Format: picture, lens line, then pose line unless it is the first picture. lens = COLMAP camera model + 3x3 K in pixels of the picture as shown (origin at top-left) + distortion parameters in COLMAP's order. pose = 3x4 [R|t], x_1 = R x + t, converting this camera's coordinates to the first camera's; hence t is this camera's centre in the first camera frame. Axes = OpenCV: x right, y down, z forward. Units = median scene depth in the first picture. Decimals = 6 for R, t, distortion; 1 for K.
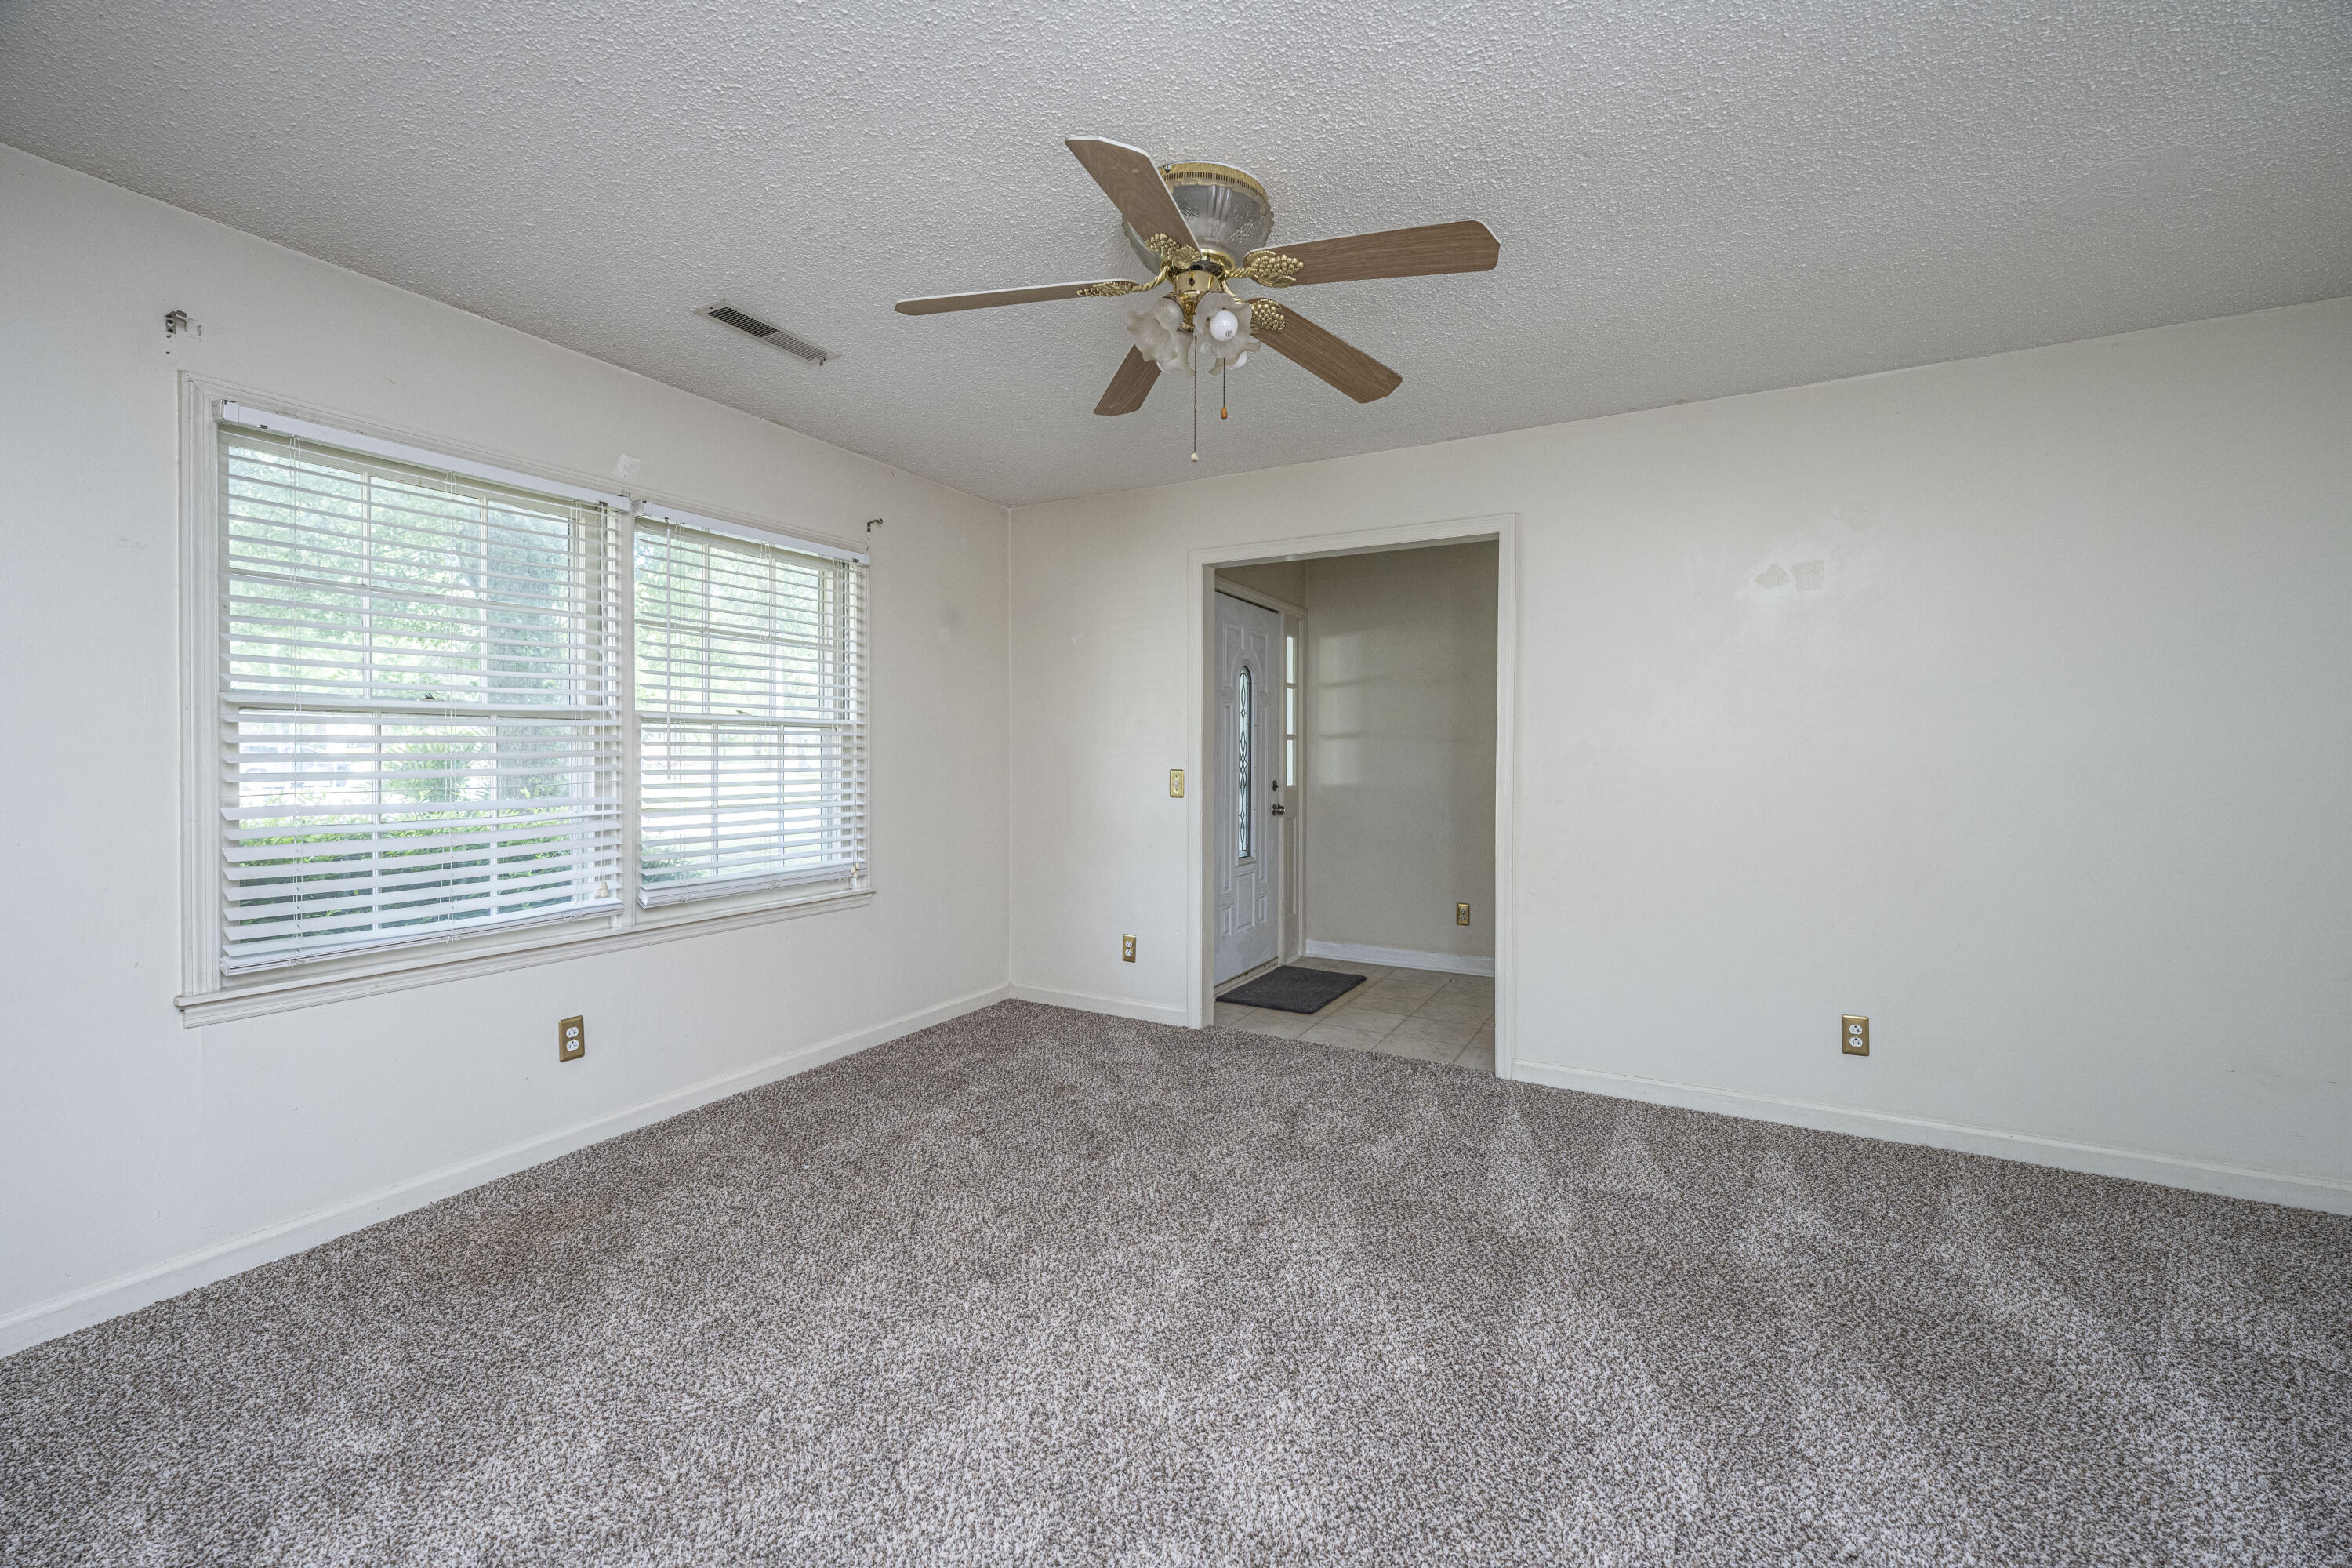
lens RADIAL K [[933.3, 0, 1188.6], [0, 933.3, 773.1], [0, 0, 1]] dist [-0.023152, -0.001019]
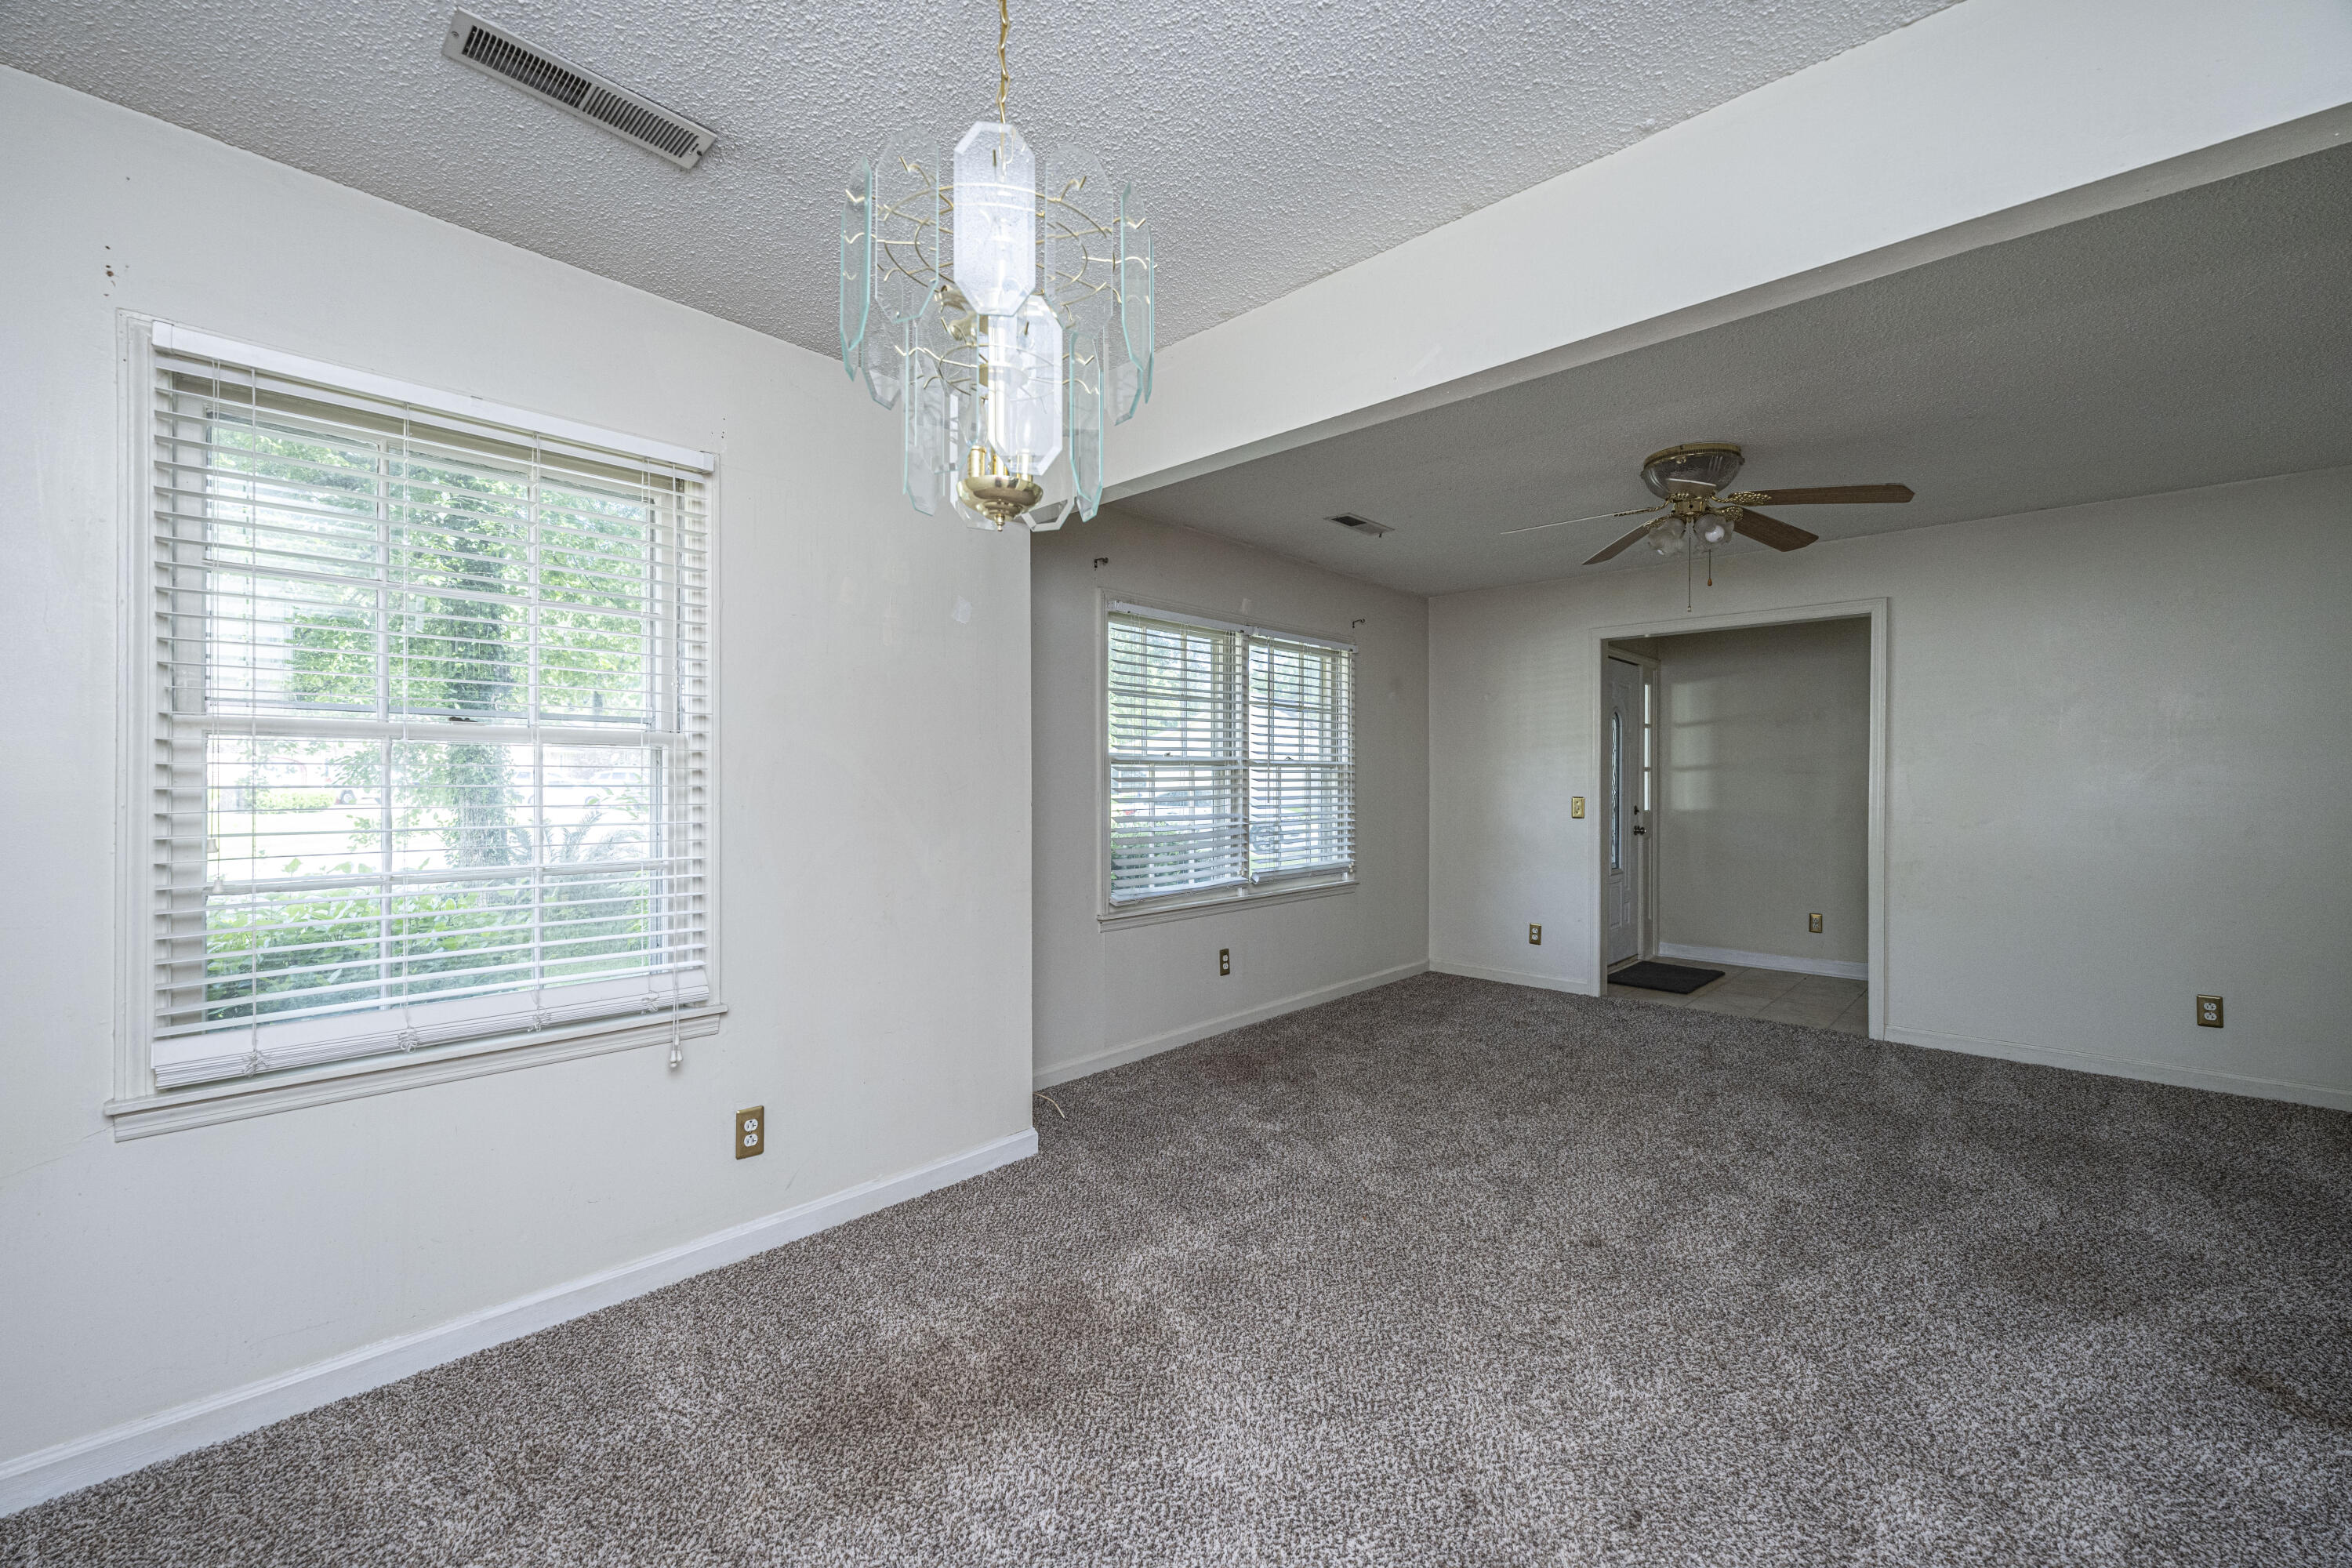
lens RADIAL K [[933.3, 0, 1164.9], [0, 933.3, 788.4], [0, 0, 1]] dist [-0.023152, -0.001019]
pose [[0.961884, -0.003936, -0.273428, -0.249356], [-0.000419, 0.999874, -0.015870, 0.007146], [0.273456, 0.015380, 0.961761, -0.472845]]
